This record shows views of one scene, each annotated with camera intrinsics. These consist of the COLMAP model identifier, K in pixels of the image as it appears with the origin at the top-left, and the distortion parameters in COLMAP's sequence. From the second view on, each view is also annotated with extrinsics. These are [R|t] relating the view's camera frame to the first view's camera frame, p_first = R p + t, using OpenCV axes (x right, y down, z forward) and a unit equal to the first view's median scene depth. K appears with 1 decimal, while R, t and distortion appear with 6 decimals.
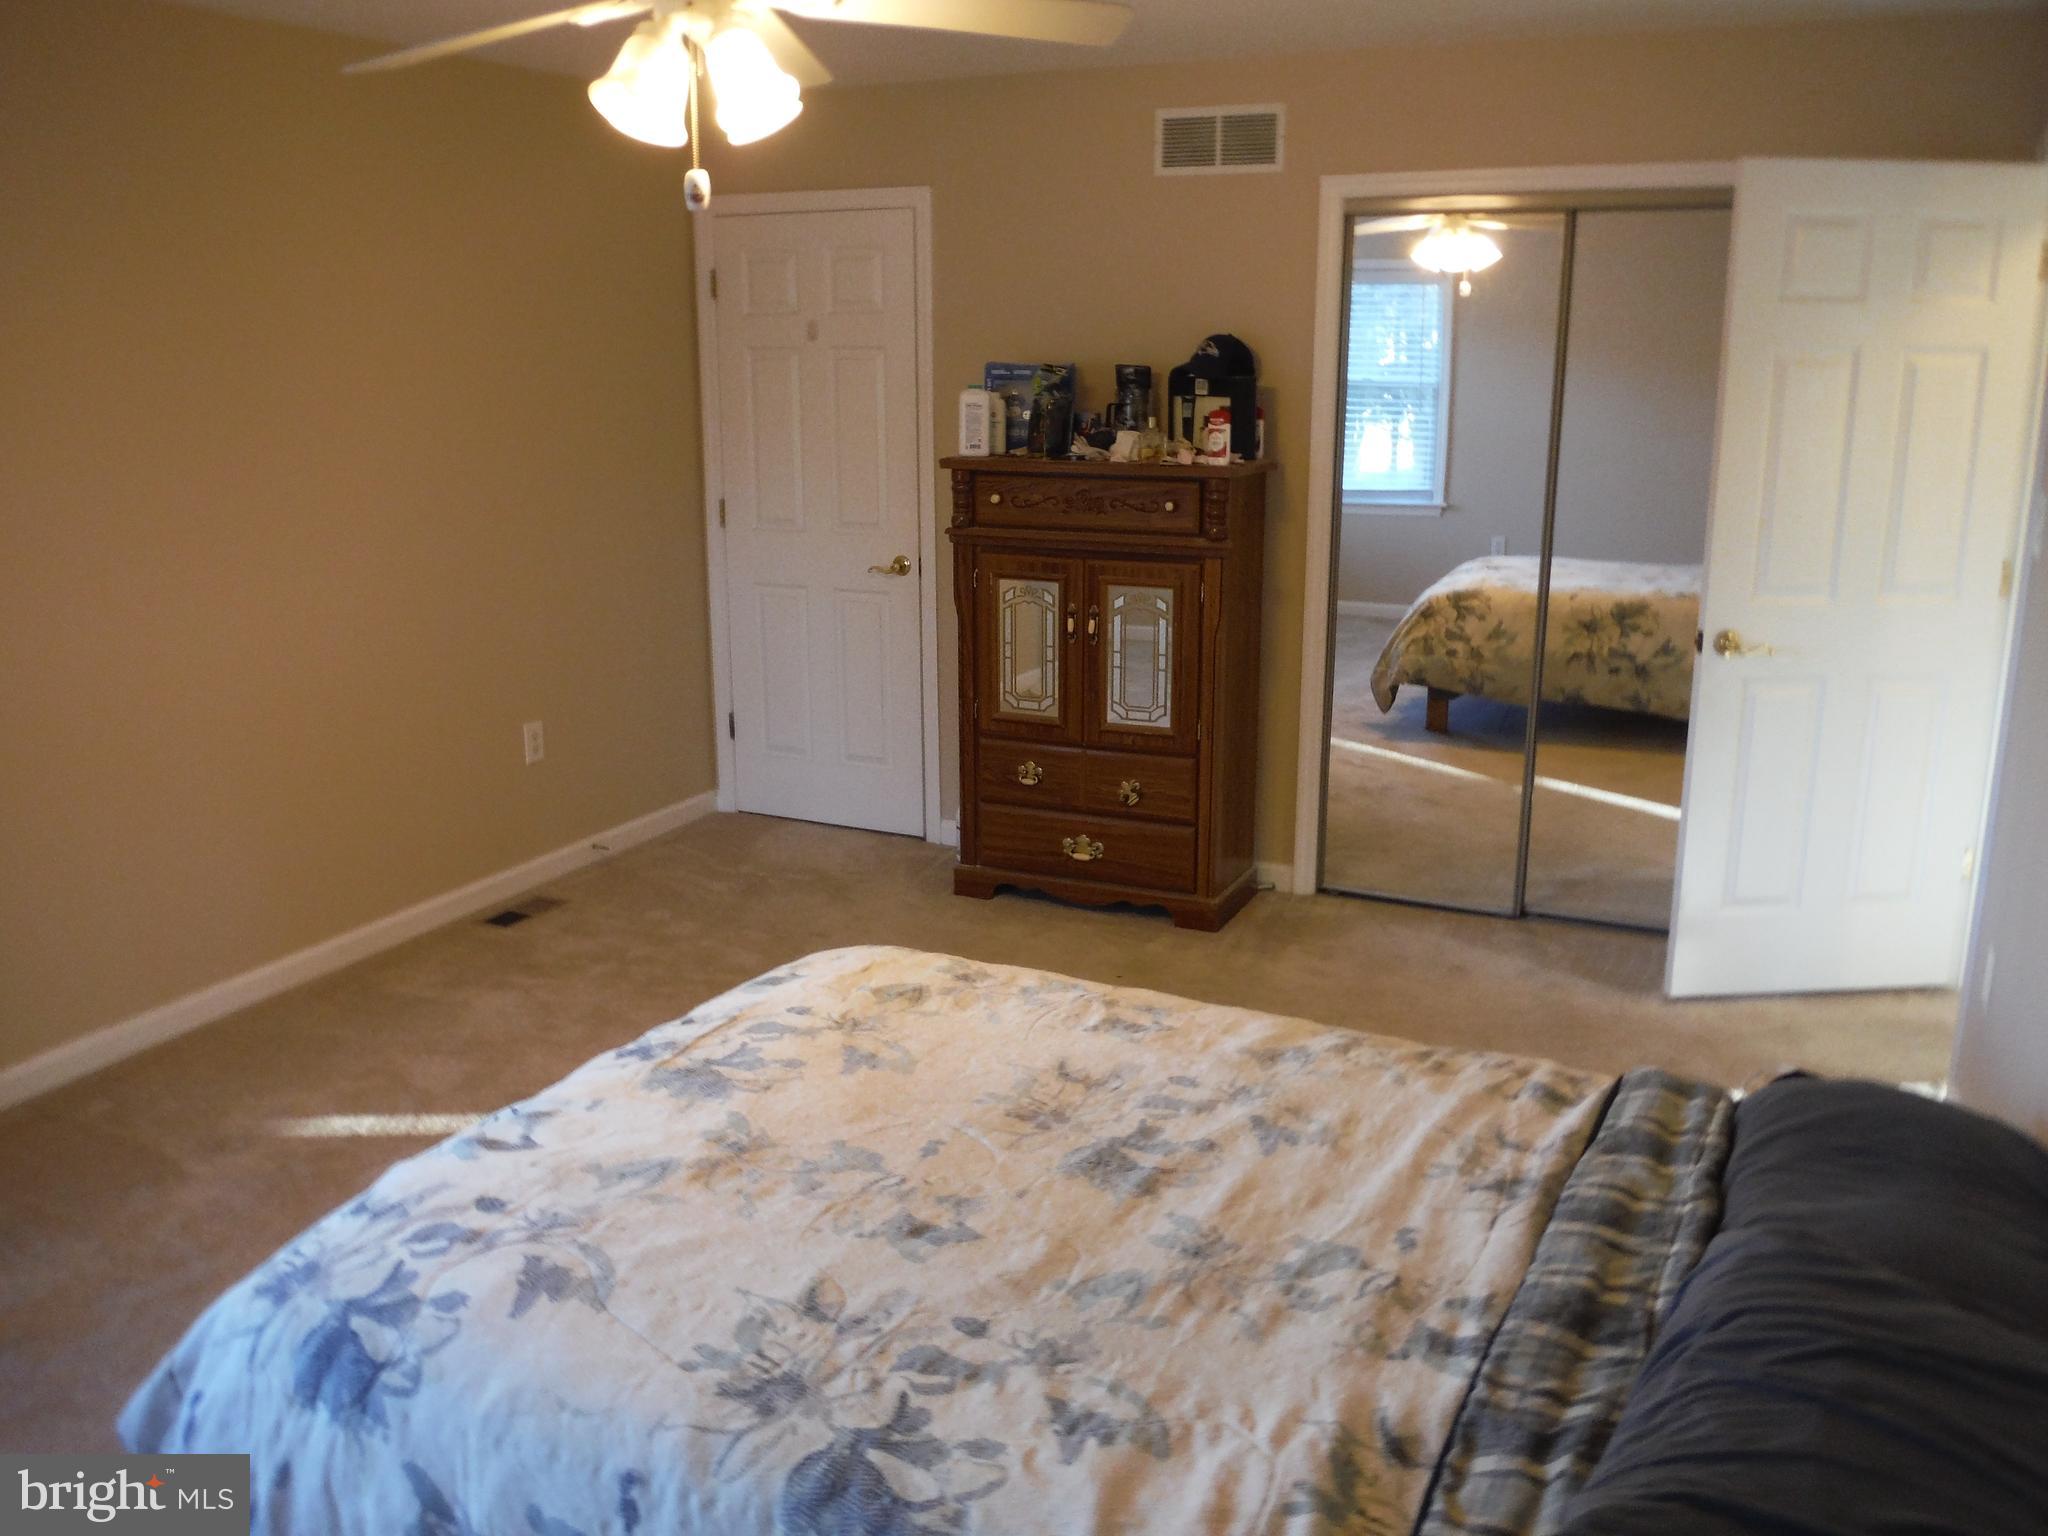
lens RADIAL K [[1715.4, 0, 1036.1], [0, 1715.4, 763.4], [0, 0, 1]] dist [-0.074862, 0.034828]
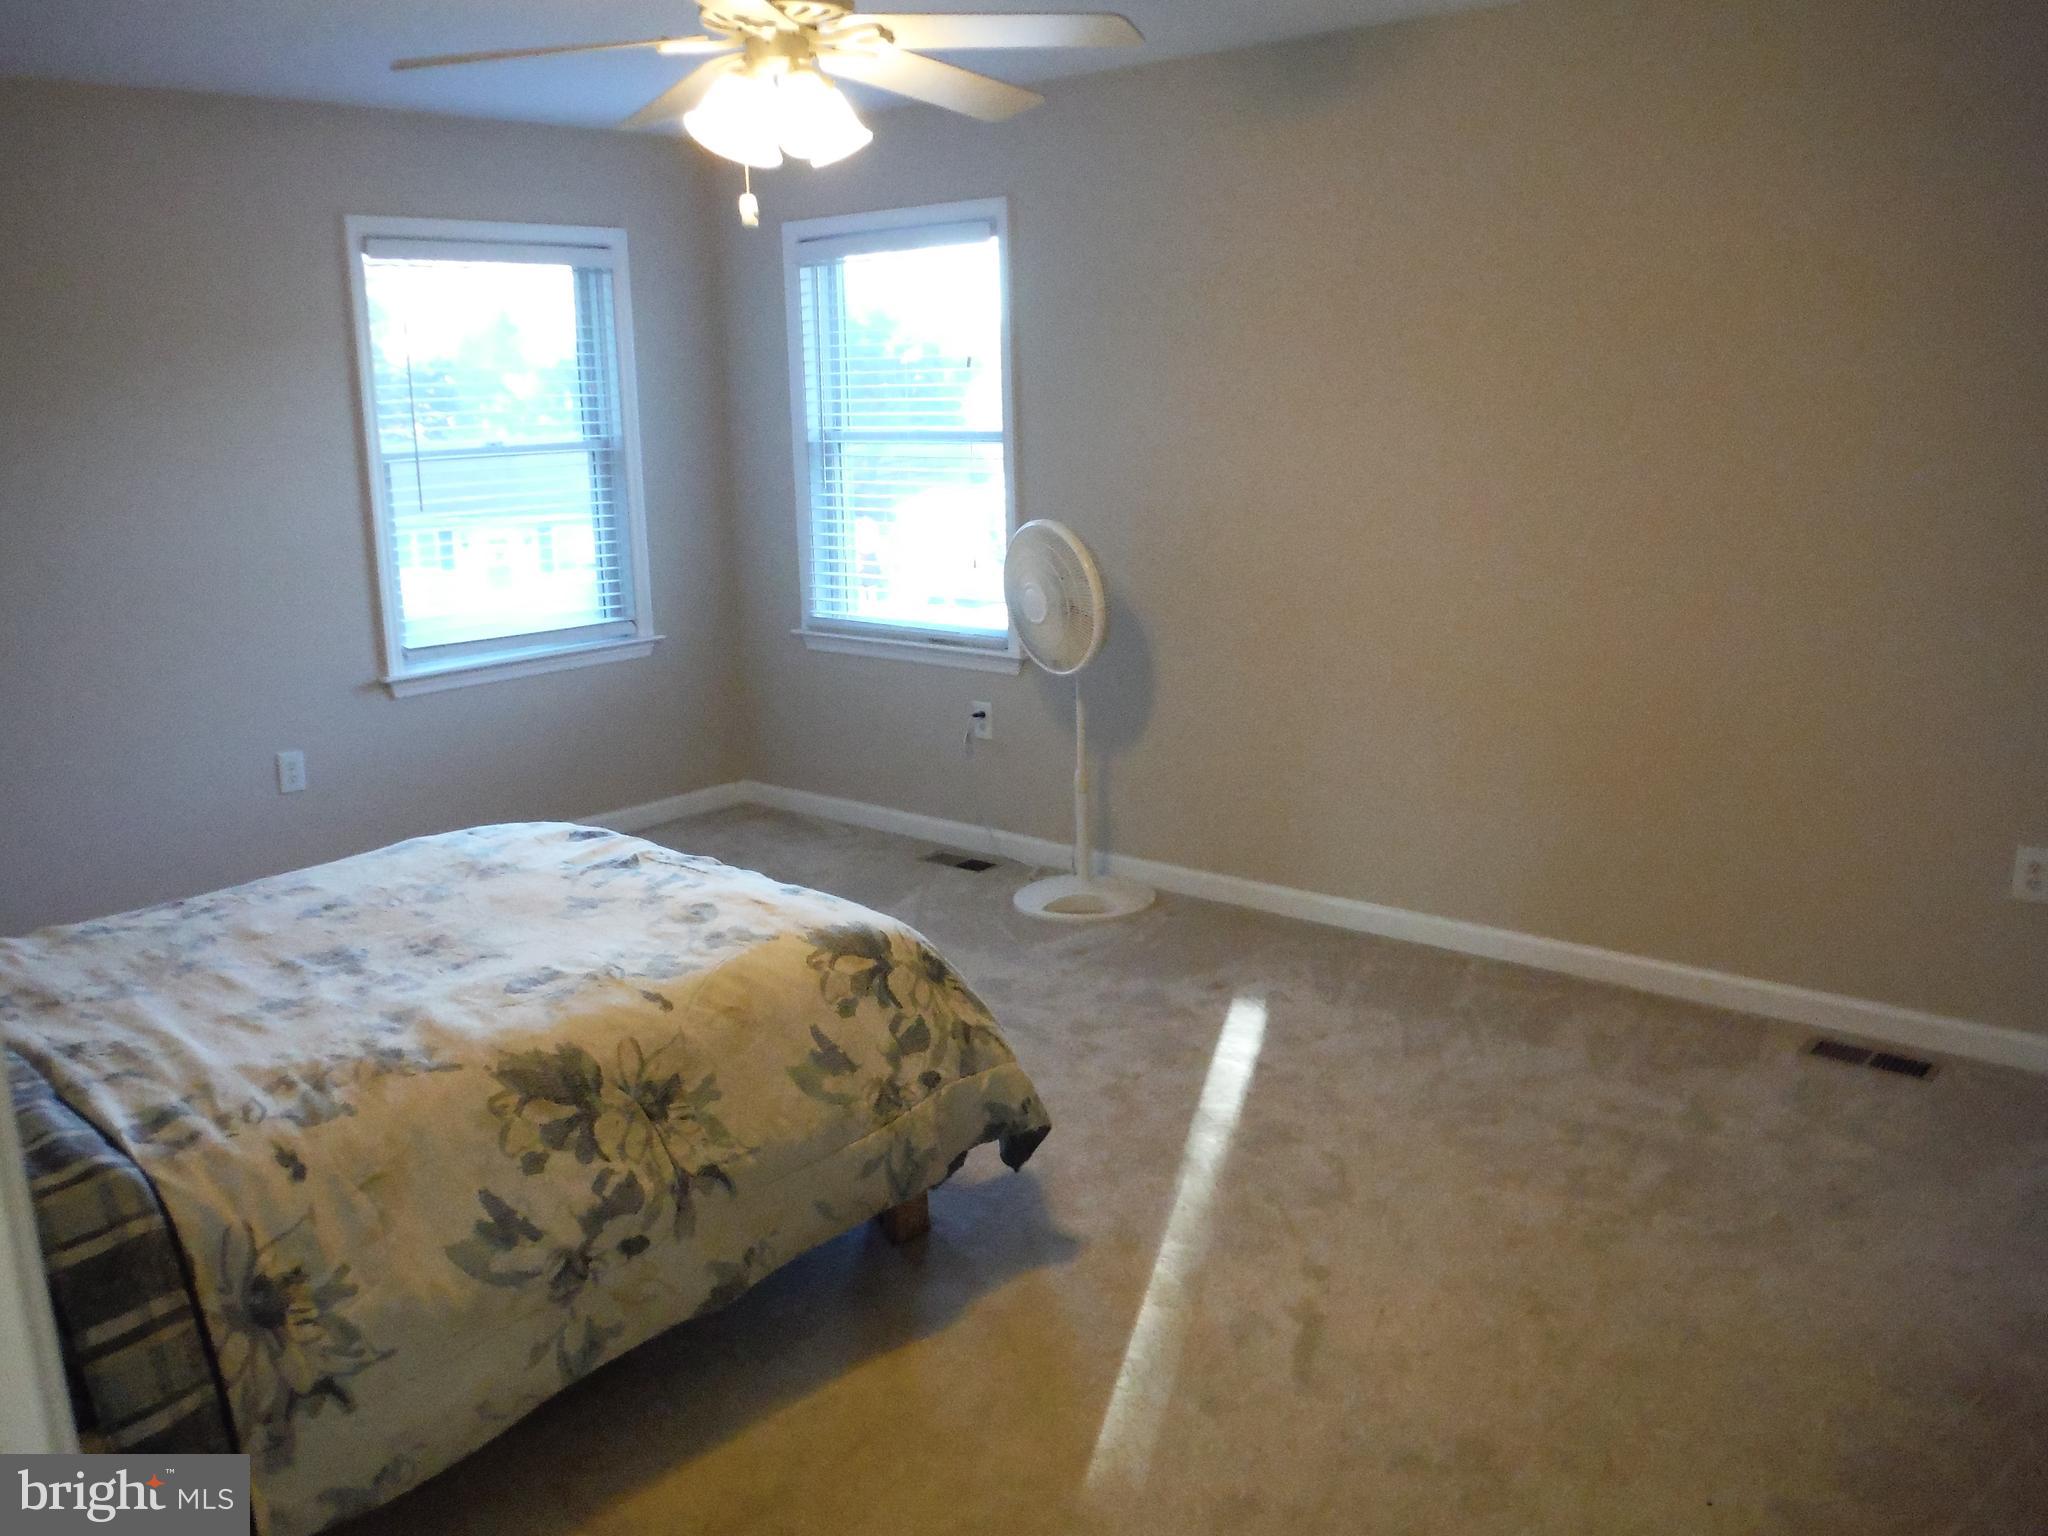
lens RADIAL K [[1715.4, 0, 1008.5], [0, 1715.4, 774.9], [0, 0, 1]] dist [-0.074862, 0.034828]
pose [[-0.273049, 0.227792, -0.934642, 1.052559], [-0.204673, 0.935561, 0.287809, -0.372138], [0.939975, 0.269881, -0.208831, 1.648270]]
